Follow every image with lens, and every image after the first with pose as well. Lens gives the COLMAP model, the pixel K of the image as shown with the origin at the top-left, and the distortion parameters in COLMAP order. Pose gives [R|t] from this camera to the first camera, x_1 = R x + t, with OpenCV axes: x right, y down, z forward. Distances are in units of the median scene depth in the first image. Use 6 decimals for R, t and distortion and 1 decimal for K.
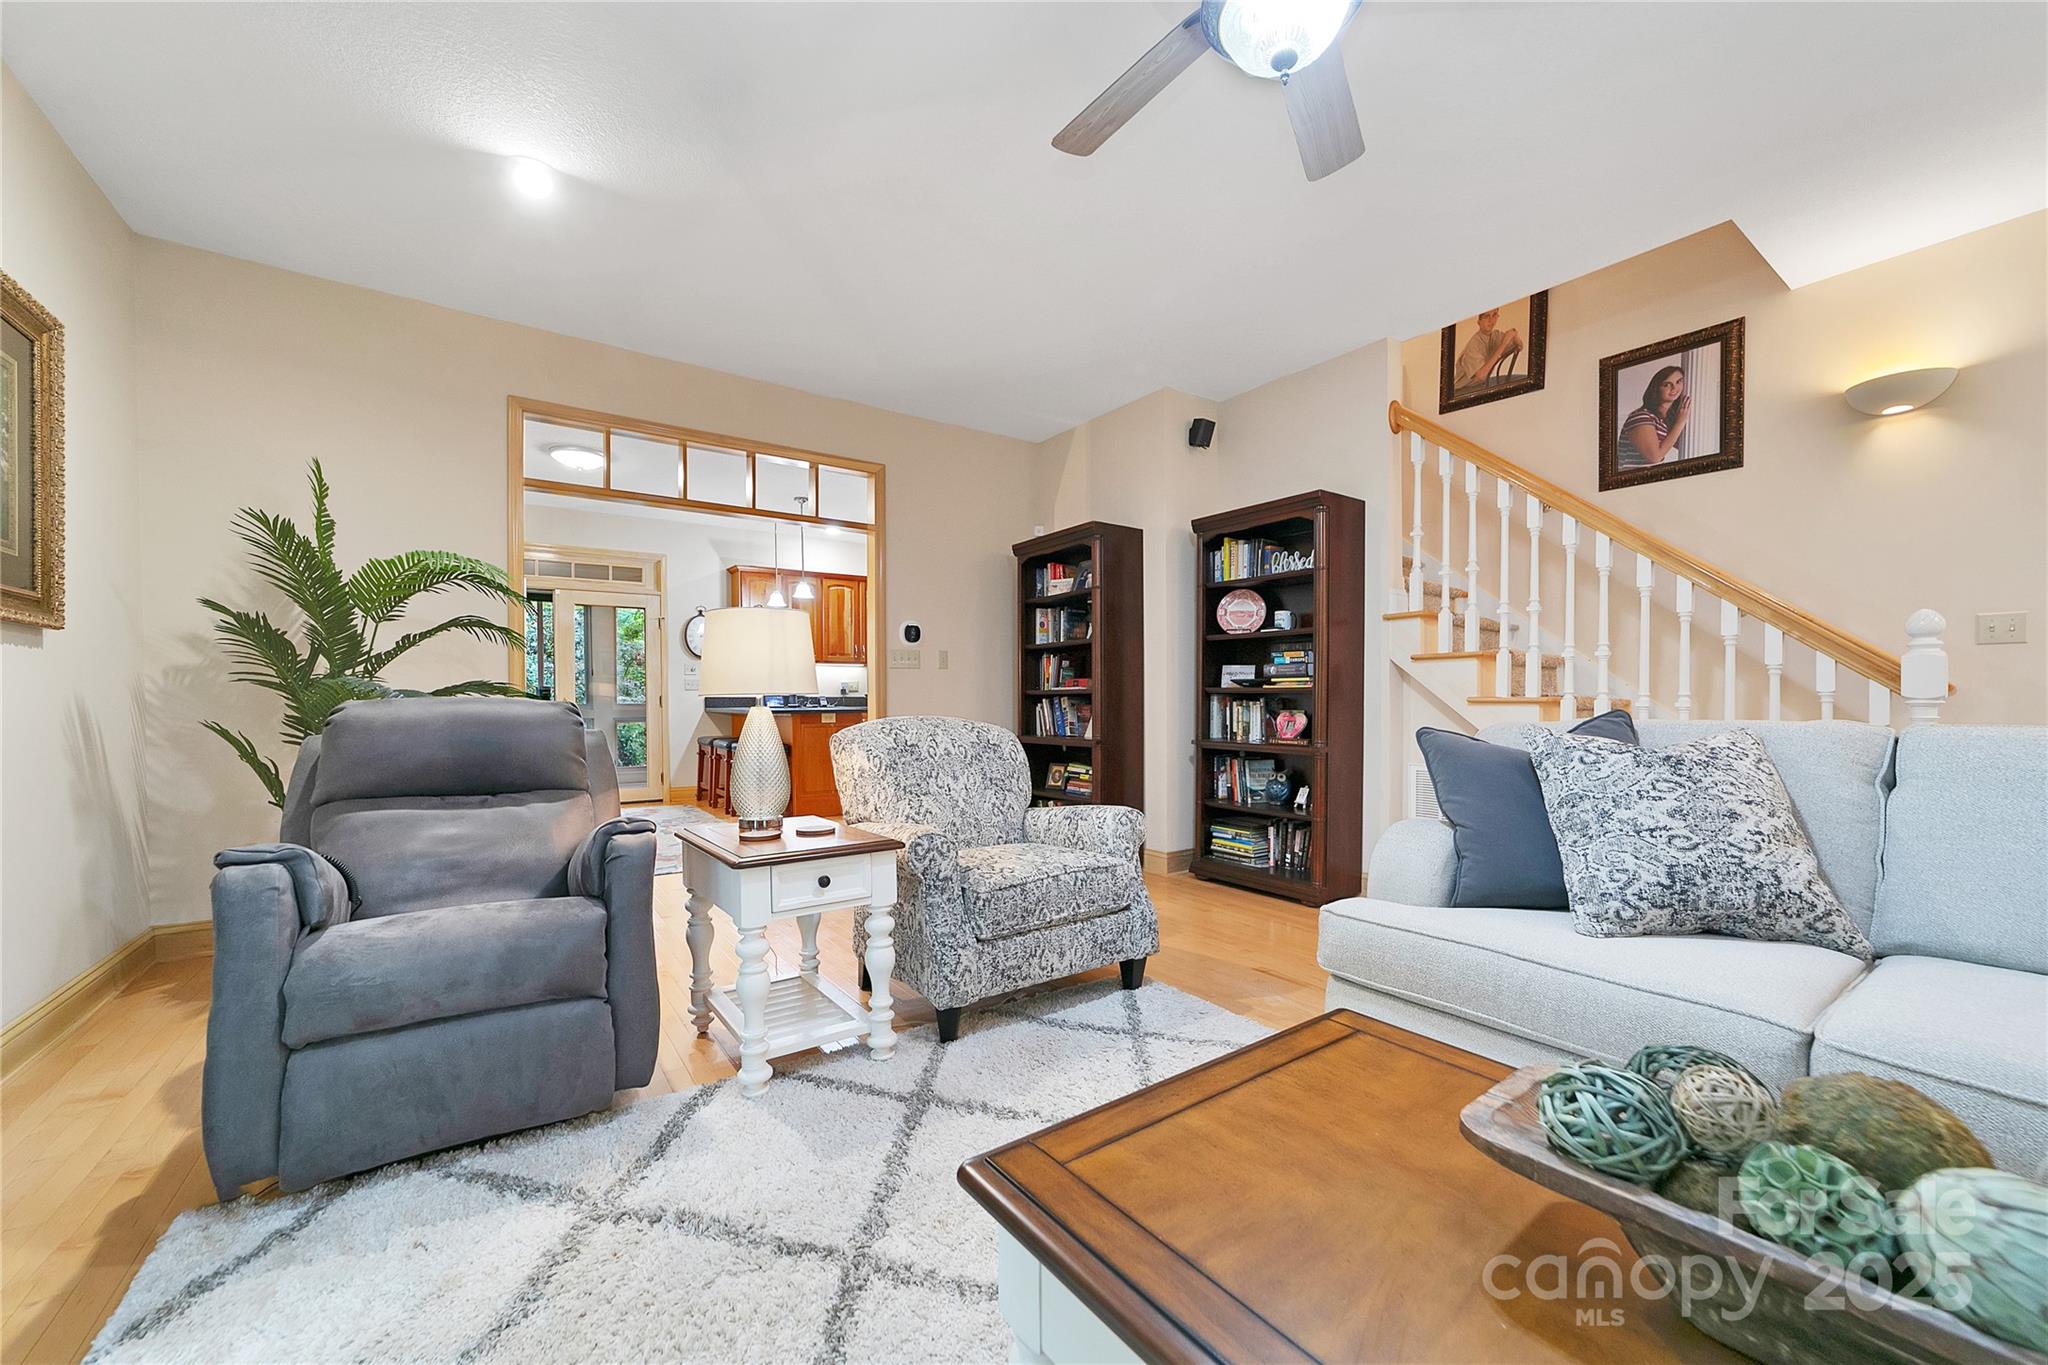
lens RADIAL K [[776.4, 0, 1022.0], [0, 776.4, 708.0], [0, 0, 1]] dist [-0.001673, -0.000047]
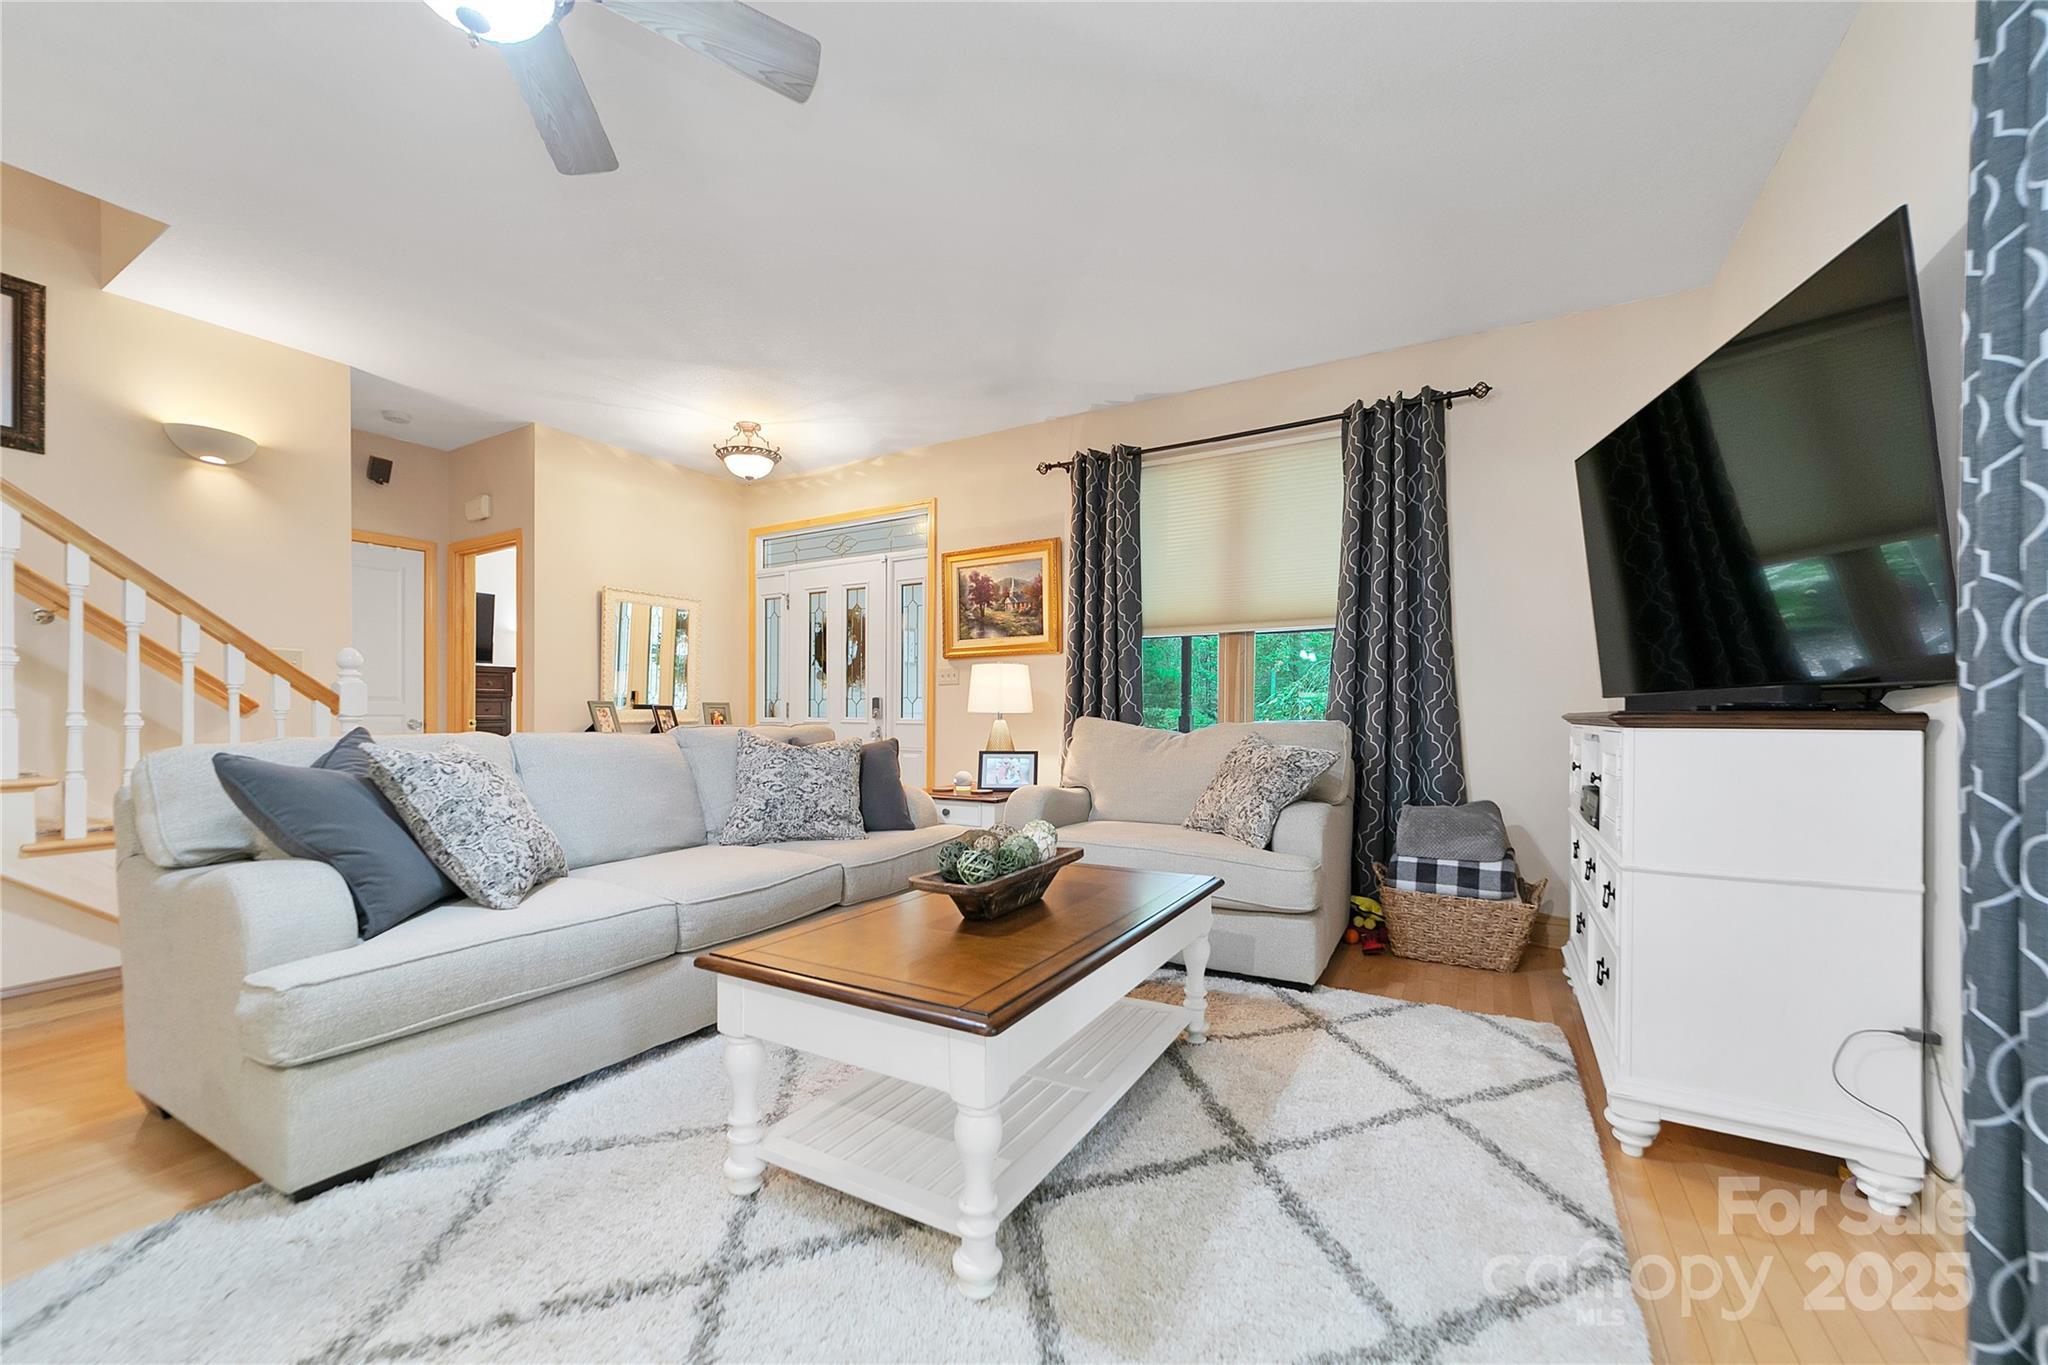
lens RADIAL K [[799.8, 0, 1037.7], [0, 799.8, 695.5], [0, 0, 1]] dist [-0.017027, 0.007884]
pose [[-0.420044, 0.021044, 0.907260, -0.664328], [0.014942, 0.999756, -0.016271, -0.010976], [-0.907381, 0.006722, -0.420256, 0.661159]]
